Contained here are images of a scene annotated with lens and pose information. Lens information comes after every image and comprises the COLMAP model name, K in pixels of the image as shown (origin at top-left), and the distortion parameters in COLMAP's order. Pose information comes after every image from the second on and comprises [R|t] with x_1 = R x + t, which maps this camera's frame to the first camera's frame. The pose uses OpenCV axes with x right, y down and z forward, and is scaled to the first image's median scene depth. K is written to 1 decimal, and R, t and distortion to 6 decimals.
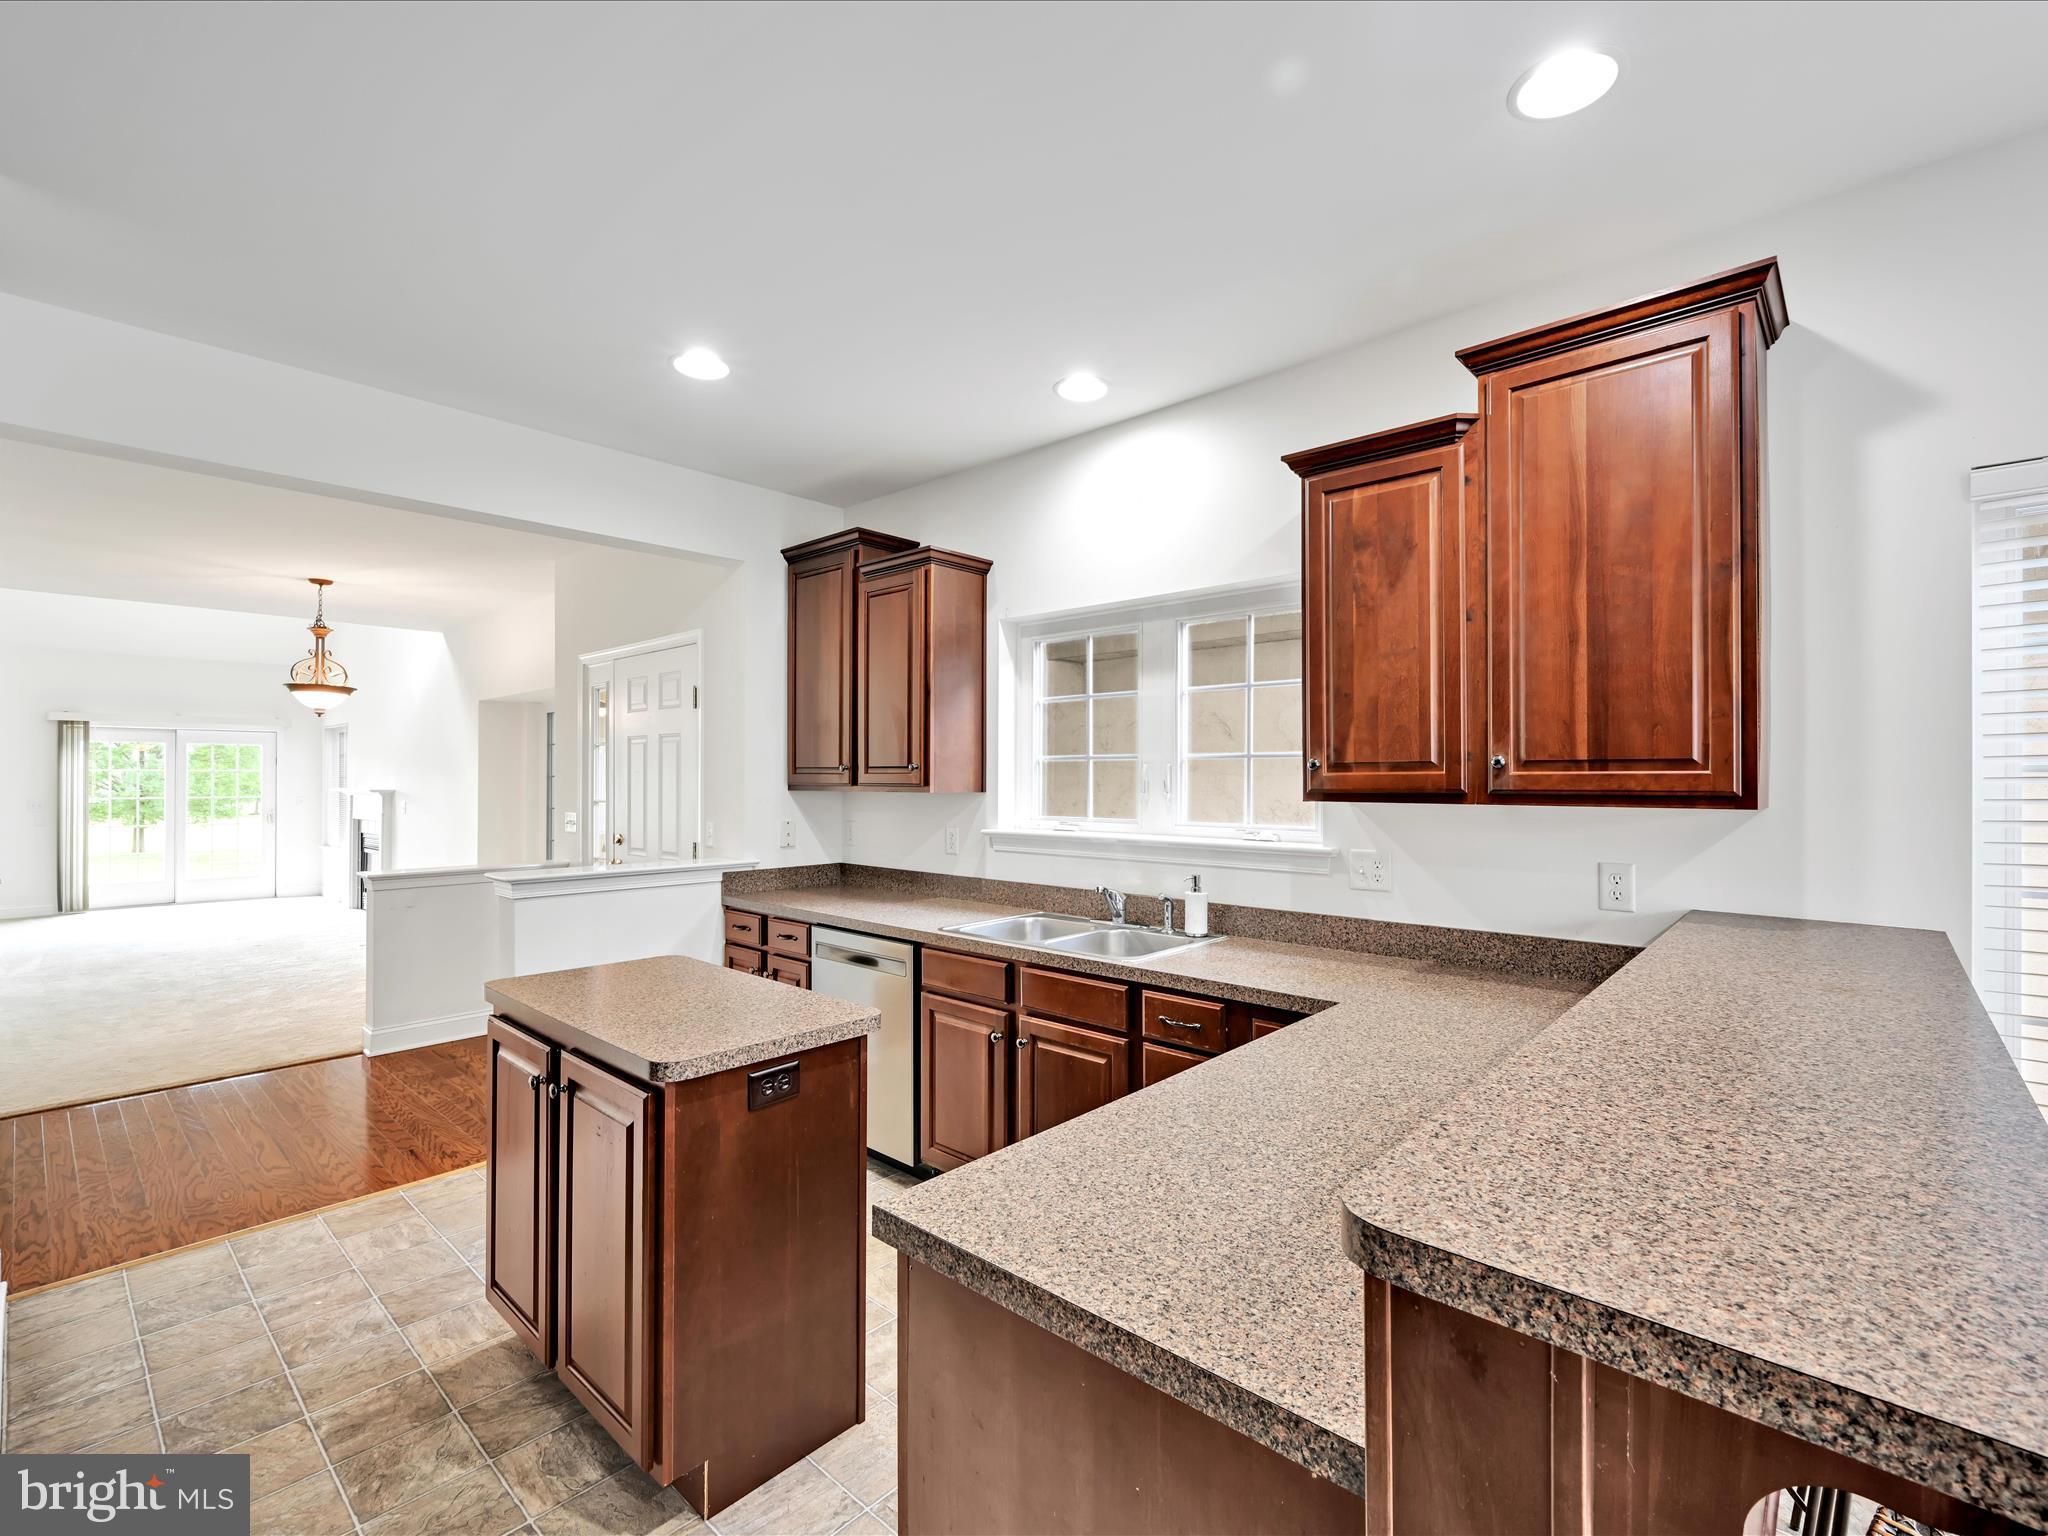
lens RADIAL K [[916.4, 0, 1035.4], [0, 916.4, 778.4], [0, 0, 1]] dist [-0.003550, -0.000614]
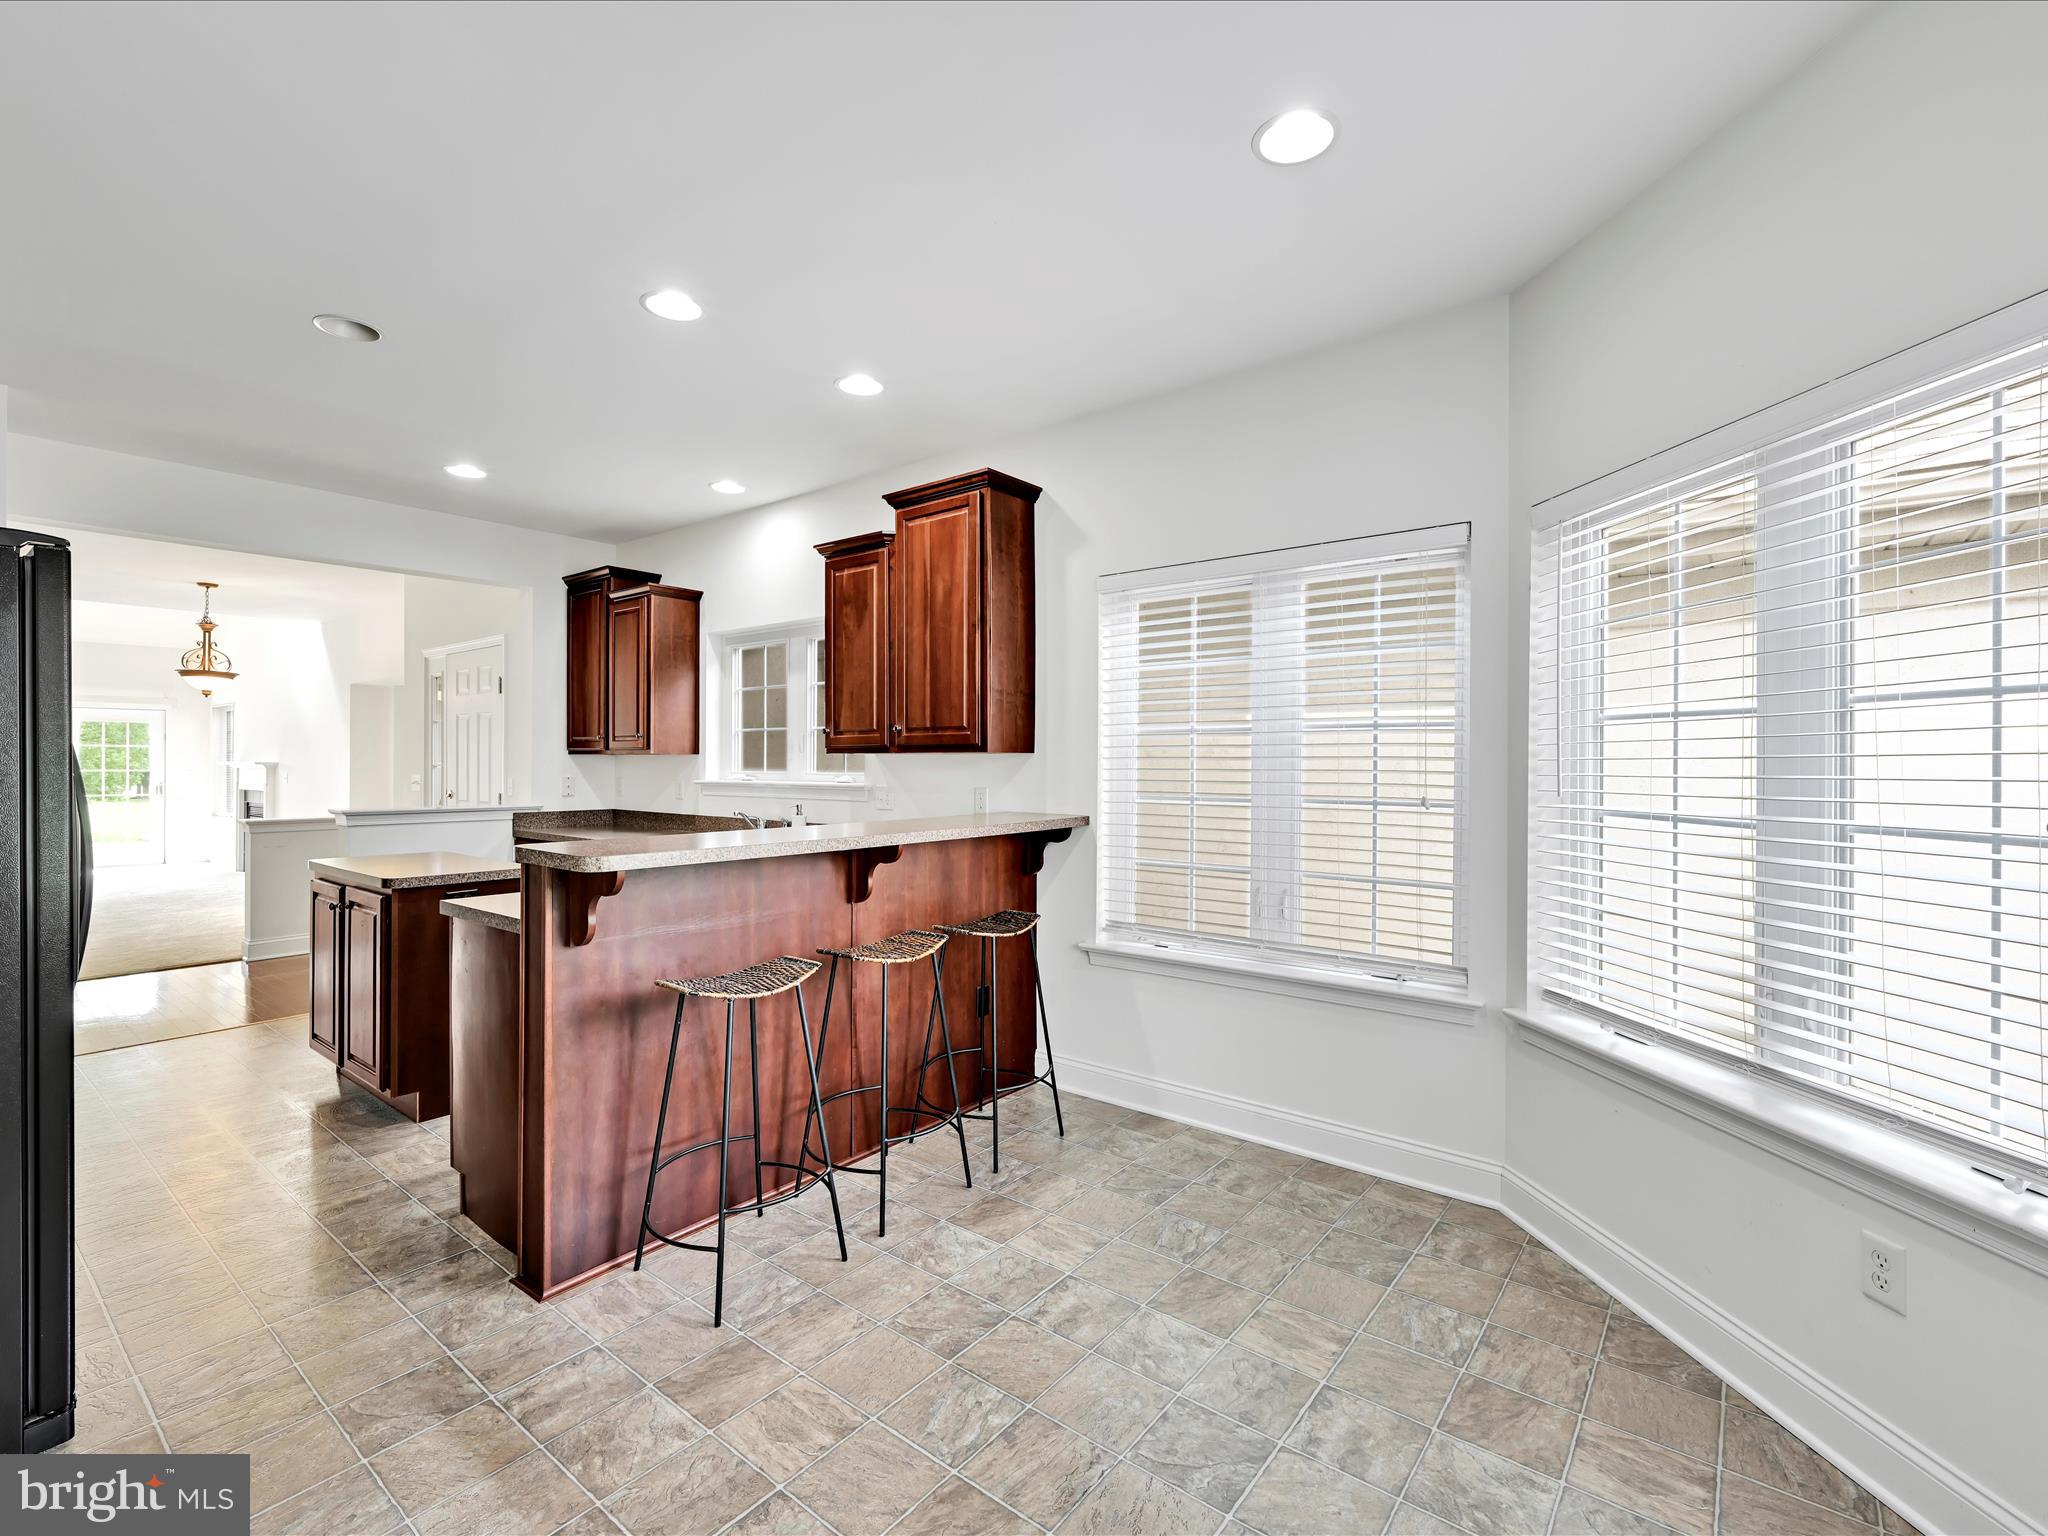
lens RADIAL K [[926.1, 0, 1022.9], [0, 926.1, 769.4], [0, 0, 1]] dist [-0.001542, -0.000506]
pose [[0.998350, 0.002610, 0.057365, 0.365231], [-0.002998, 0.999973, 0.006678, 0.027373], [-0.057346, -0.006839, 0.998331, -0.460741]]
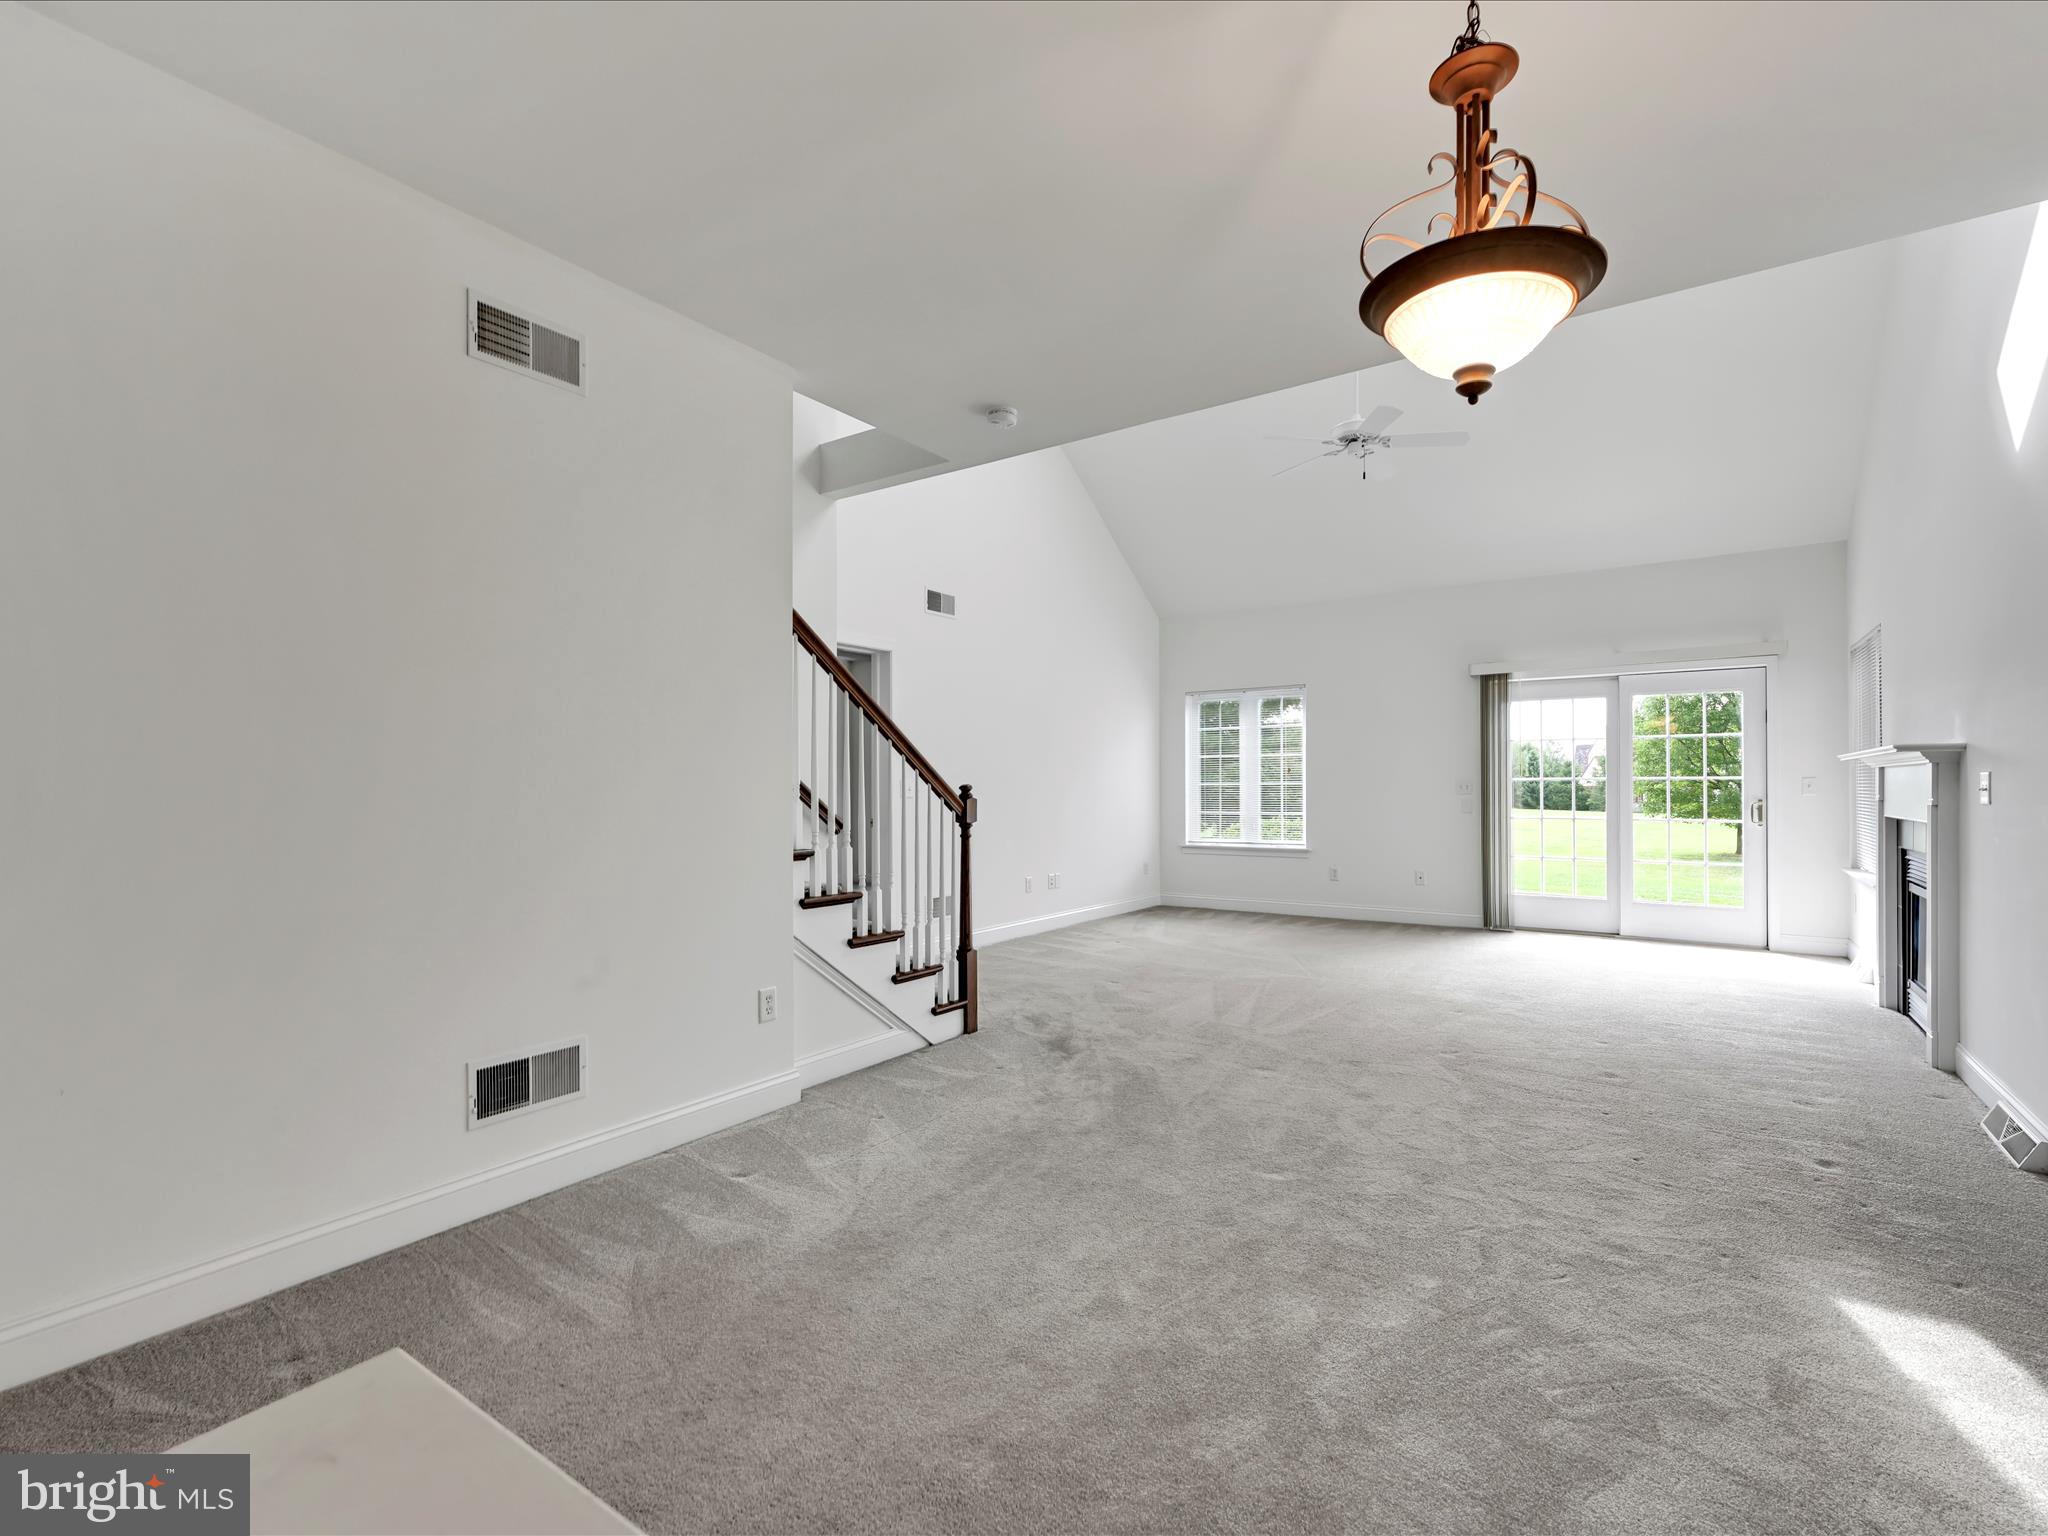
lens RADIAL K [[955.1, 0, 1014.4], [0, 955.1, 774.8], [0, 0, 1]] dist [-0.000234, -0.000100]
pose [[0.120266, -0.011254, -0.992678, -0.847684], [0.006820, 0.999922, -0.010510, 0.065426], [0.992718, -0.005506, 0.120333, 1.341089]]
